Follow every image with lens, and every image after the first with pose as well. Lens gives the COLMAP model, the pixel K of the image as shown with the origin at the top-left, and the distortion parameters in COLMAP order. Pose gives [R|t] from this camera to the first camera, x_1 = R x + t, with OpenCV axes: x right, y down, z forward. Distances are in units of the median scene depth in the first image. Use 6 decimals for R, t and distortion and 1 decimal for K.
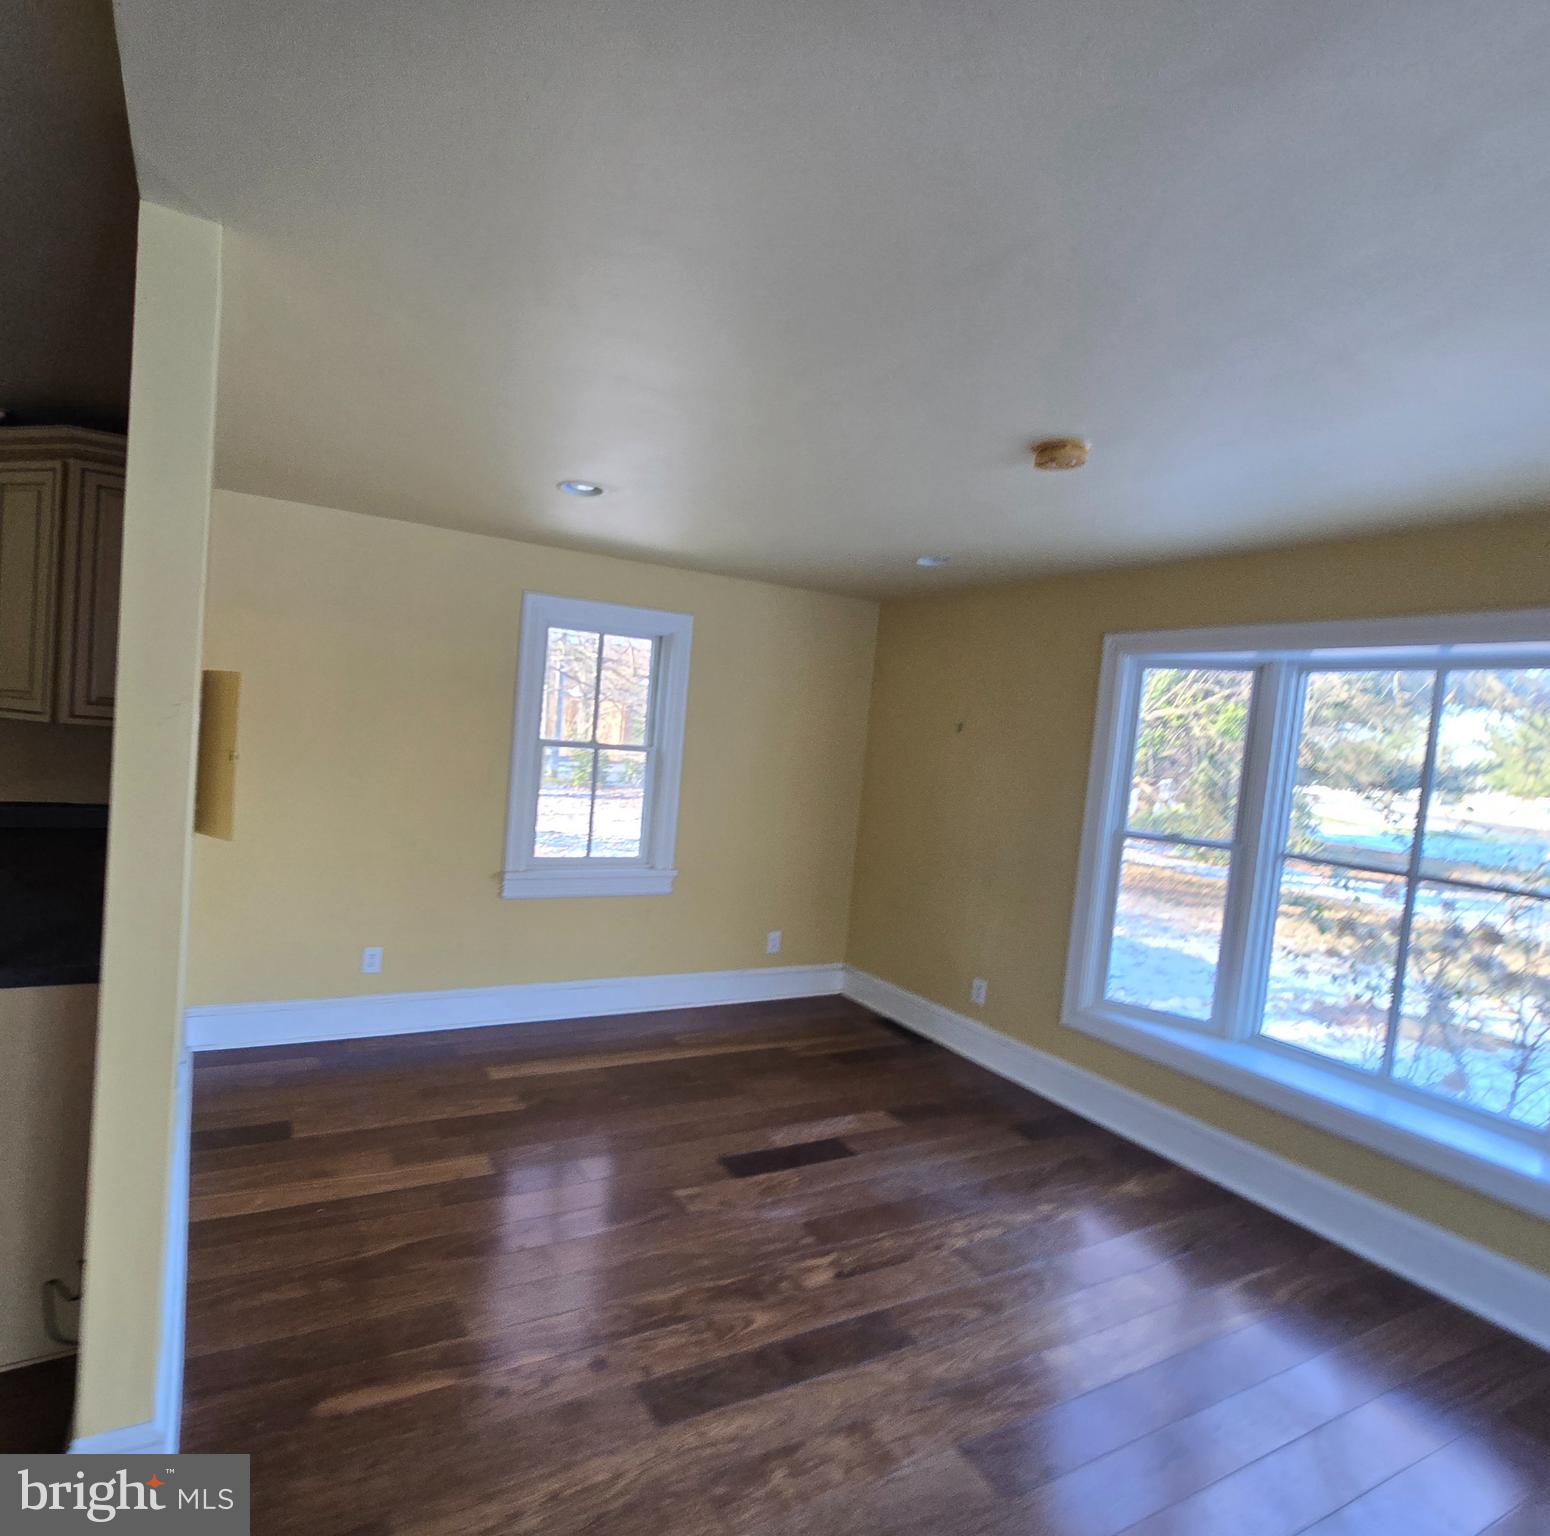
lens RADIAL K [[849.2, 0, 655.8], [0, 849.2, 767.3], [0, 0, 1]] dist [-0.019693, -0.000157]
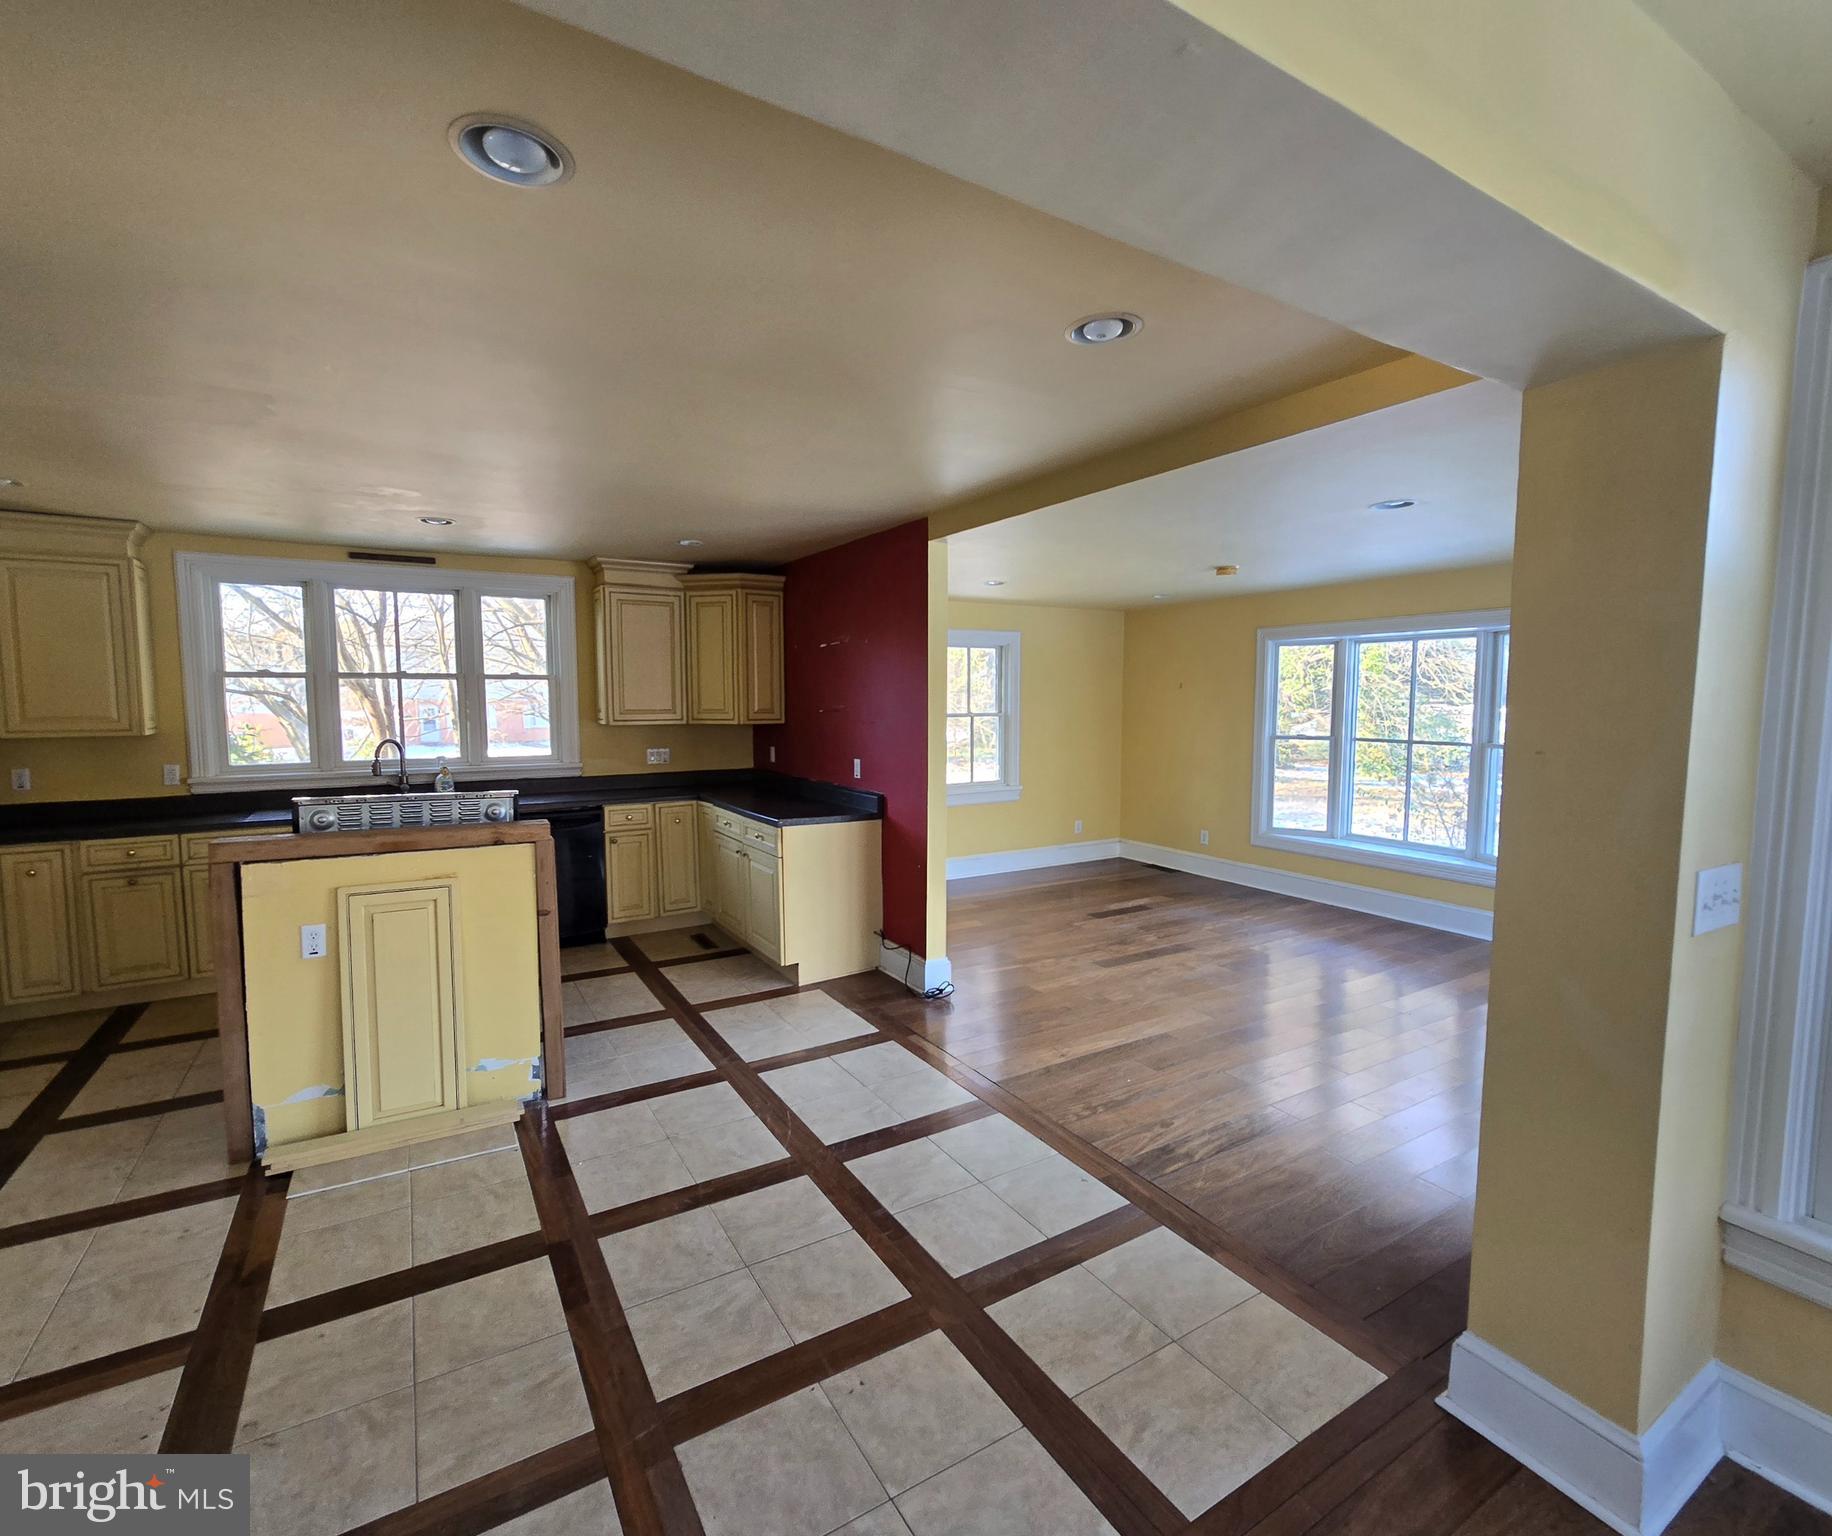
lens RADIAL K [[841.4, 0, 916.0], [0, 841.4, 768.0], [0, 0, 1]] dist [-0.018808, -0.000220]
pose [[0.993702, -0.091181, 0.065126, -0.371078], [0.089053, 0.995416, 0.034880, 0.013884], [-0.068007, -0.028861, 0.997267, -0.820420]]
